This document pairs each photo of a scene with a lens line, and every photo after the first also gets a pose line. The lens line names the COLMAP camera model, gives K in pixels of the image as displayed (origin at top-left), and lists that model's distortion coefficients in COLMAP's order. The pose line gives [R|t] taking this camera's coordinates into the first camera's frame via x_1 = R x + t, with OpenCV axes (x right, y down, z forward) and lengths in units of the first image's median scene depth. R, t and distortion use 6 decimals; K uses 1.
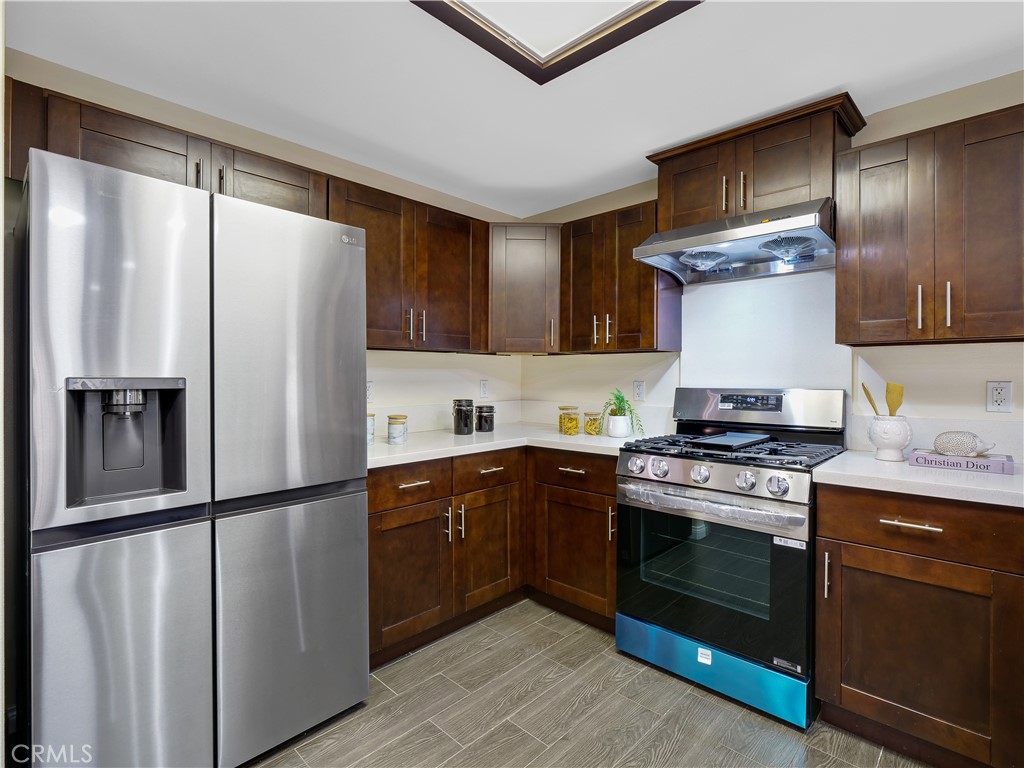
lens RADIAL K [[507.5, 0, 513.5], [0, 507.5, 378.9], [0, 0, 1]] dist [-0.002818, -0.001750]
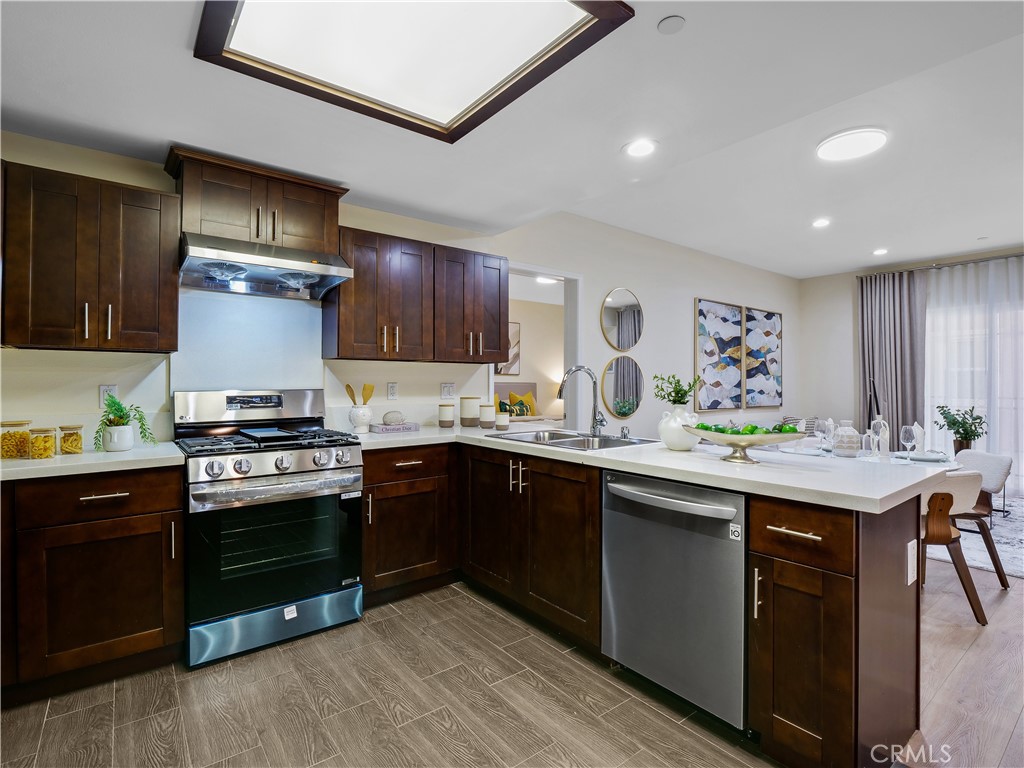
lens RADIAL K [[507.5, 0, 513.9], [0, 507.5, 384.5], [0, 0, 1]] dist [-0.002818, -0.001750]
pose [[0.141972, -0.004858, 0.989859, -0.729783], [0.005207, 0.999978, 0.004161, 0.005363], [-0.989857, 0.004563, 0.141994, 0.302919]]
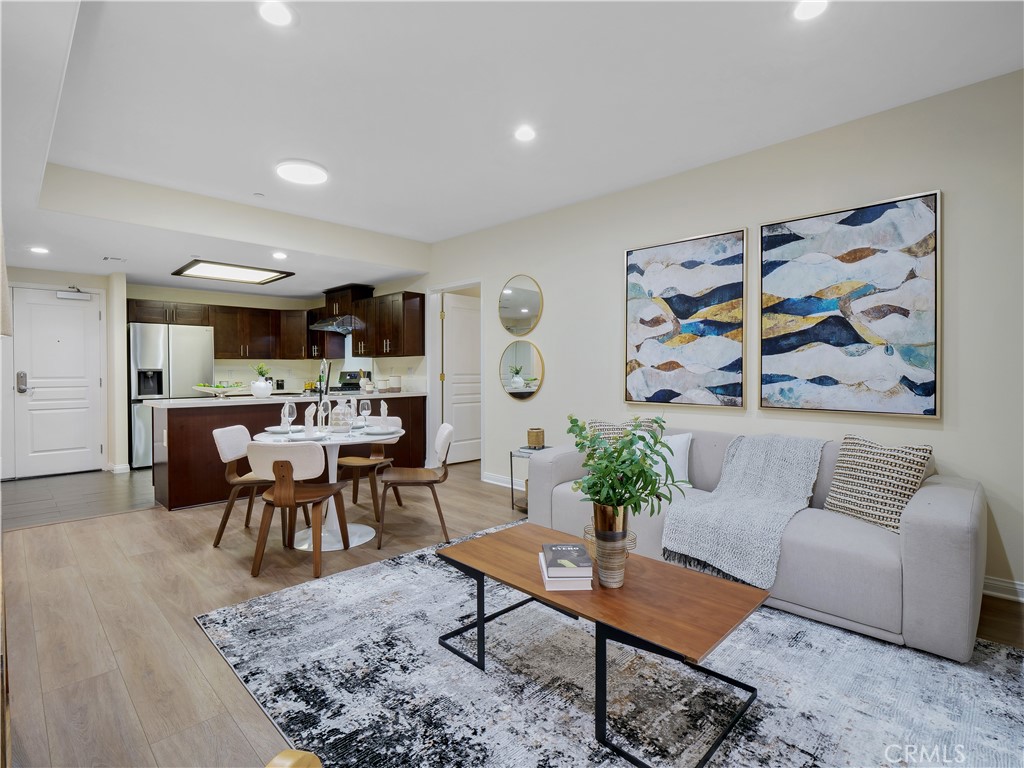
lens RADIAL K [[507.5, 0, 511.8], [0, 507.5, 374.4], [0, 0, 1]] dist [-0.002818, -0.001750]
pose [[0.999903, -0.012023, -0.006998, 1.678431], [0.012080, 0.999894, 0.008098, 0.030502], [0.006900, -0.008182, 0.999943, -2.344338]]
